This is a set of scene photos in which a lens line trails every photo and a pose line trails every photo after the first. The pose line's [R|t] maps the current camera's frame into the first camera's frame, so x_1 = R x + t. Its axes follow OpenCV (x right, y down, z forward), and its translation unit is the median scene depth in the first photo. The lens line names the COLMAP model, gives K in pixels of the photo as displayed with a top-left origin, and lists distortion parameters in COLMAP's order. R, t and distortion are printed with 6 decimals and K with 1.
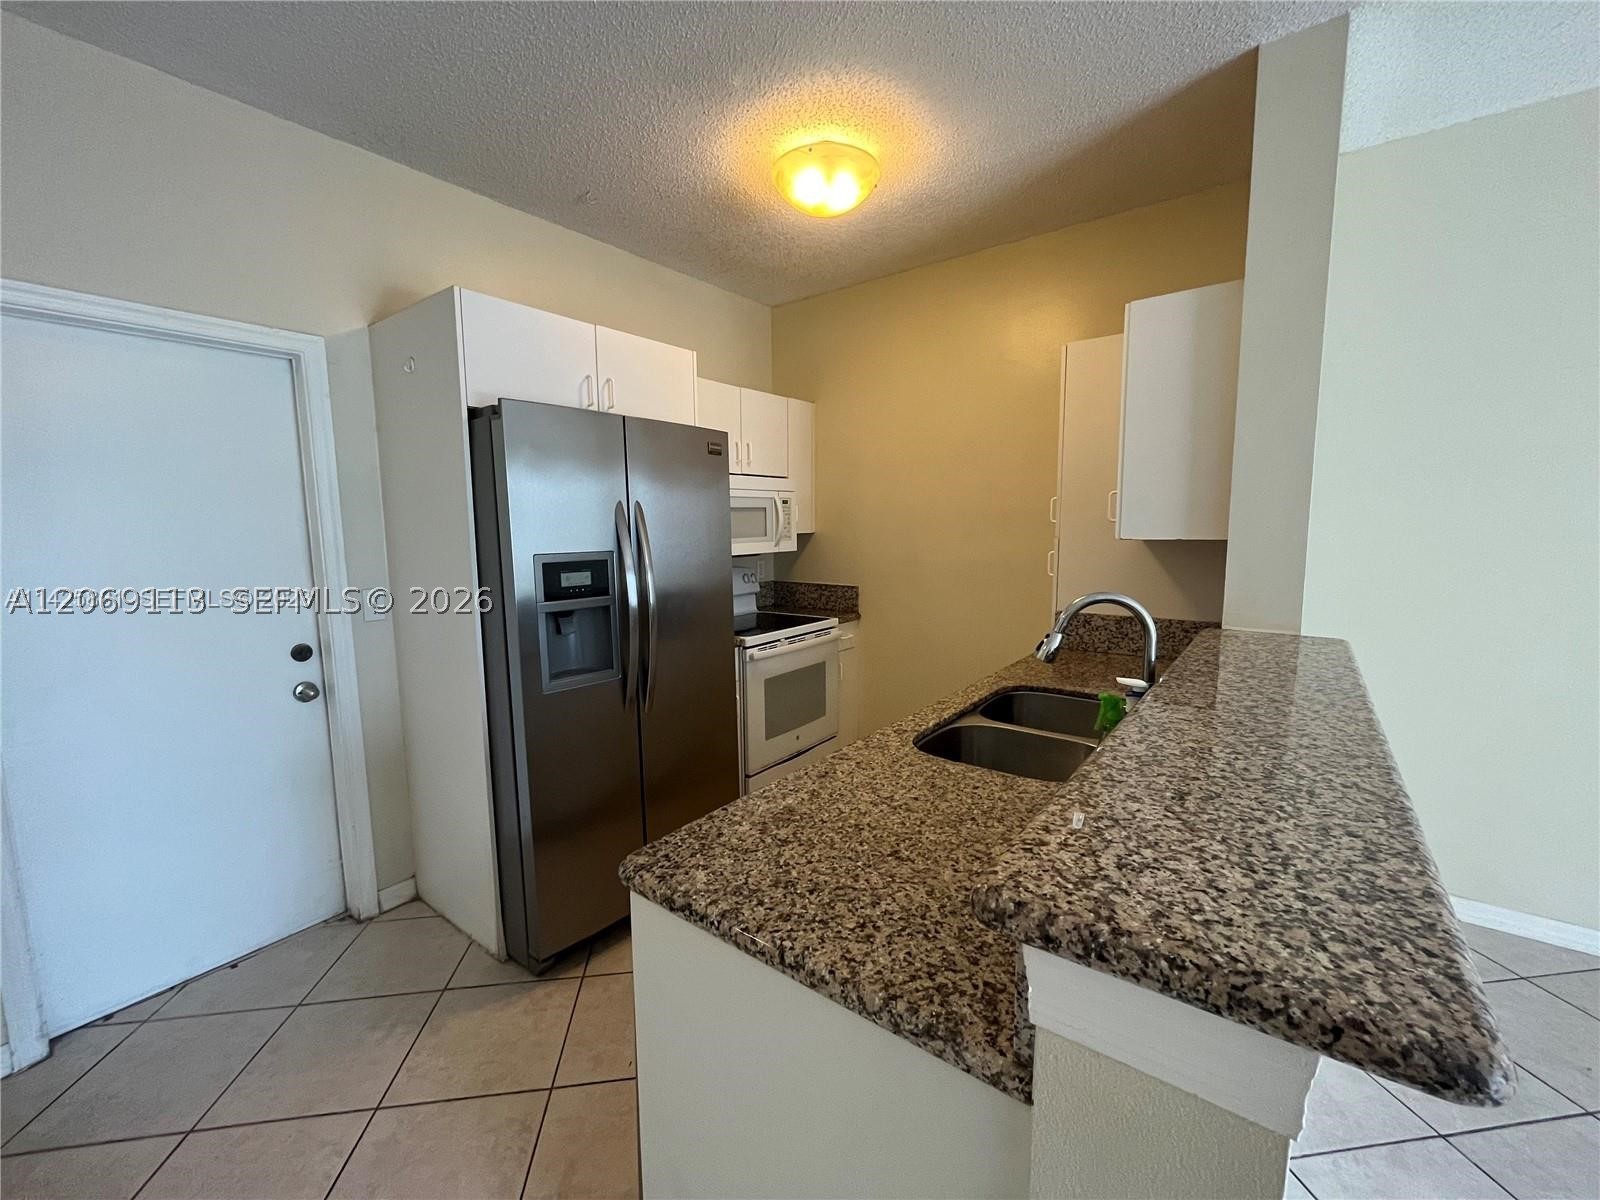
lens RADIAL K [[646.8, 0, 793.7], [0, 646.8, 603.4], [0, 0, 1]] dist [-0.001071, -0.000898]
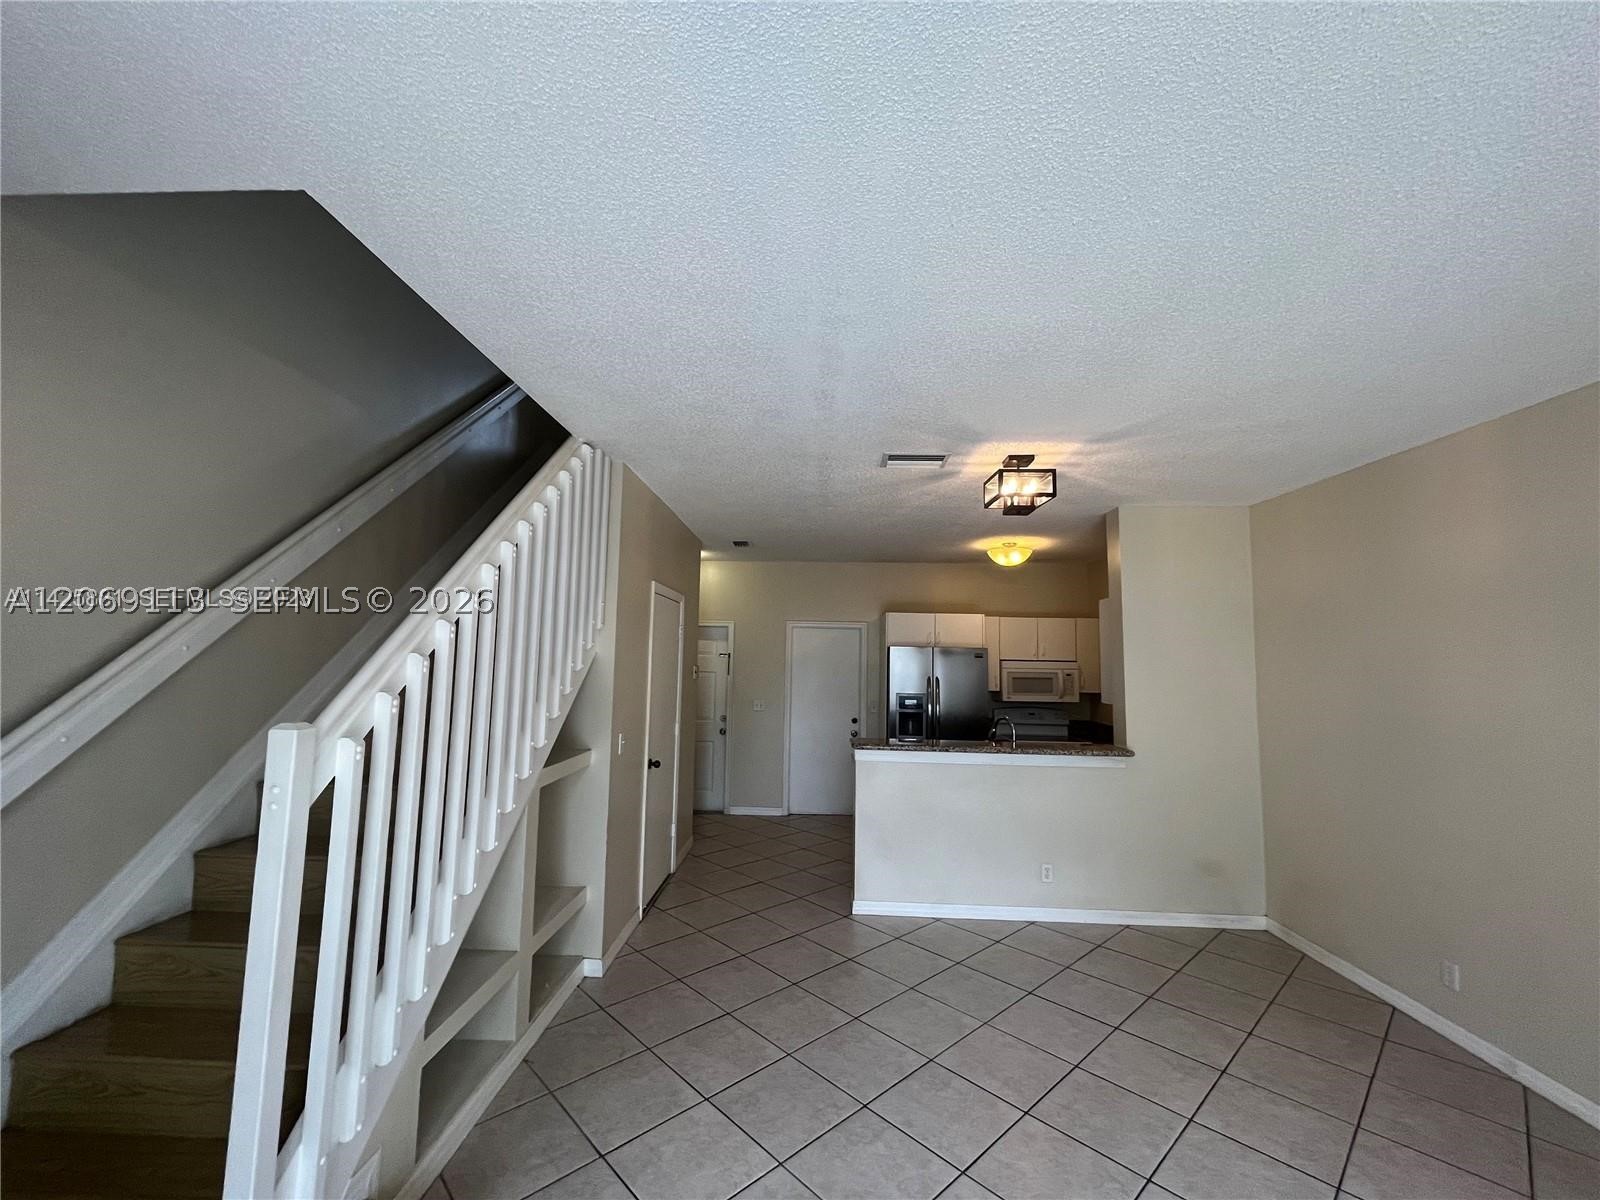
lens RADIAL K [[646.8, 0, 793.7], [0, 646.8, 603.4], [0, 0, 1]] dist [-0.001071, -0.000898]
pose [[0.585723, -0.045759, -0.809218, 1.704351], [-0.127323, 0.980814, -0.147621, 0.022931], [0.800448, 0.189497, 0.568660, -1.169460]]
